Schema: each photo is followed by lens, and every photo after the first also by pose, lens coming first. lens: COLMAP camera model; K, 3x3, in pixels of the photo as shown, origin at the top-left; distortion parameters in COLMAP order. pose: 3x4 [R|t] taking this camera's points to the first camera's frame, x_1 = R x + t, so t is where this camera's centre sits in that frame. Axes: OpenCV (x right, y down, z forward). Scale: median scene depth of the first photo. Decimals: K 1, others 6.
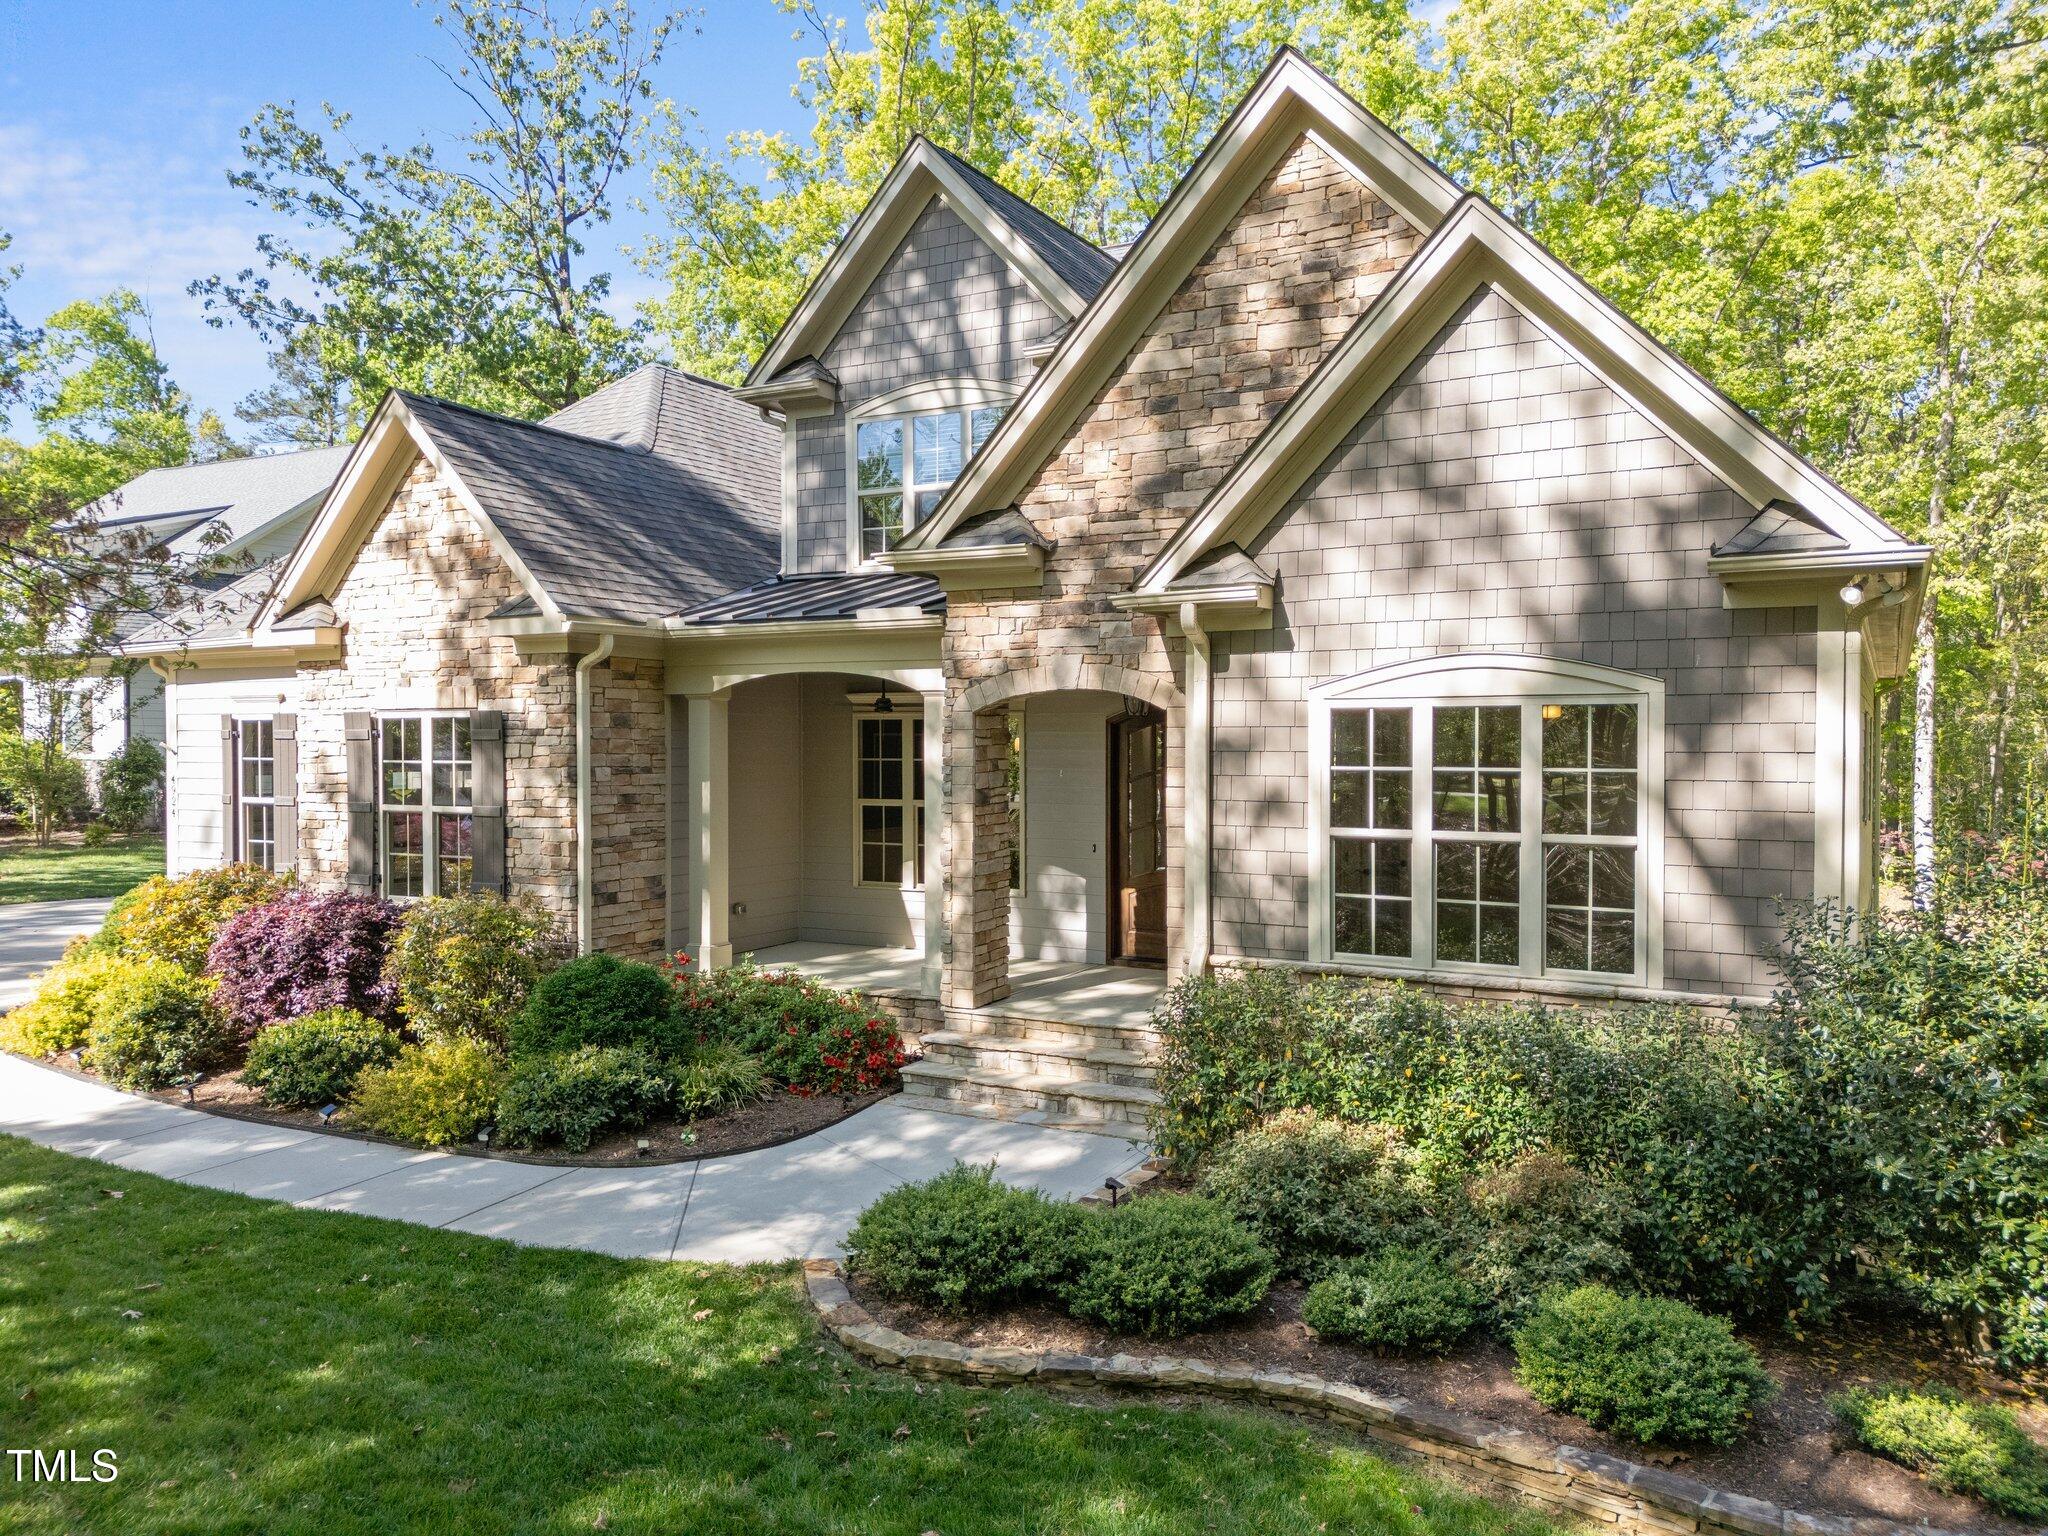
lens RADIAL K [[1414.7, 0, 1023.5], [0, 1414.7, 766.3], [0, 0, 1]] dist [0.027305, -0.001979]
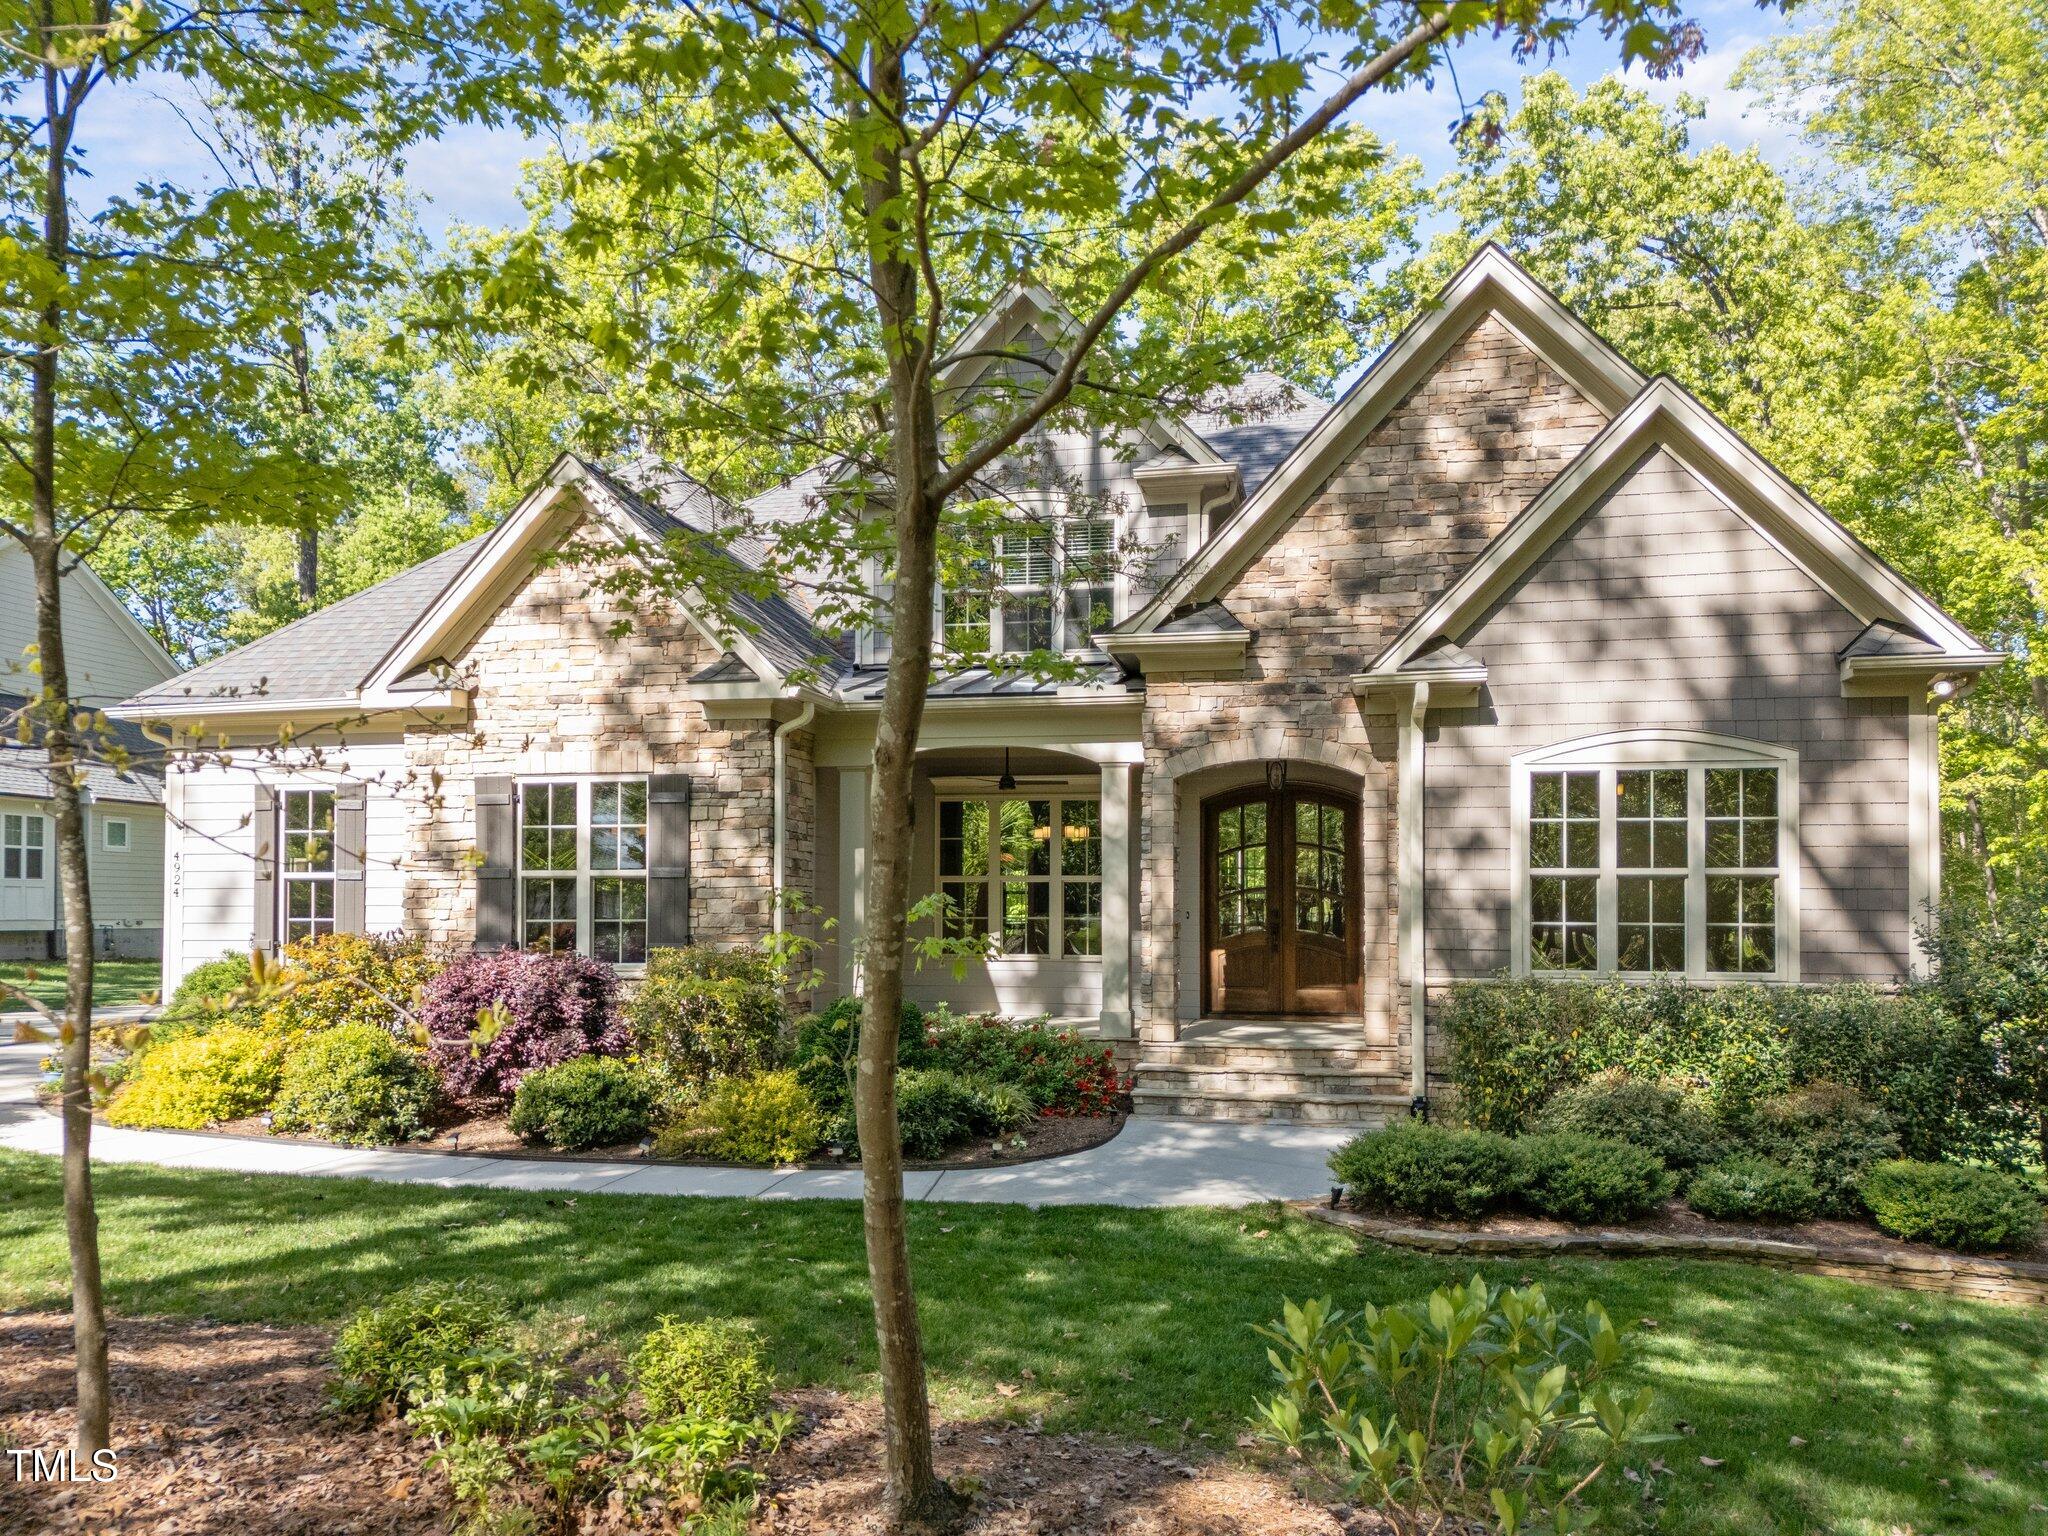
lens RADIAL K [[1442.2, 0, 1024.4], [0, 1442.2, 884.9], [0, 0, 1]] dist [0.021487, -0.001783]
pose [[0.957409, 0.004973, 0.288692, -0.496080], [0.003411, 0.999587, -0.028529, 0.081408], [-0.288714, 0.028298, 0.956997, -0.073791]]
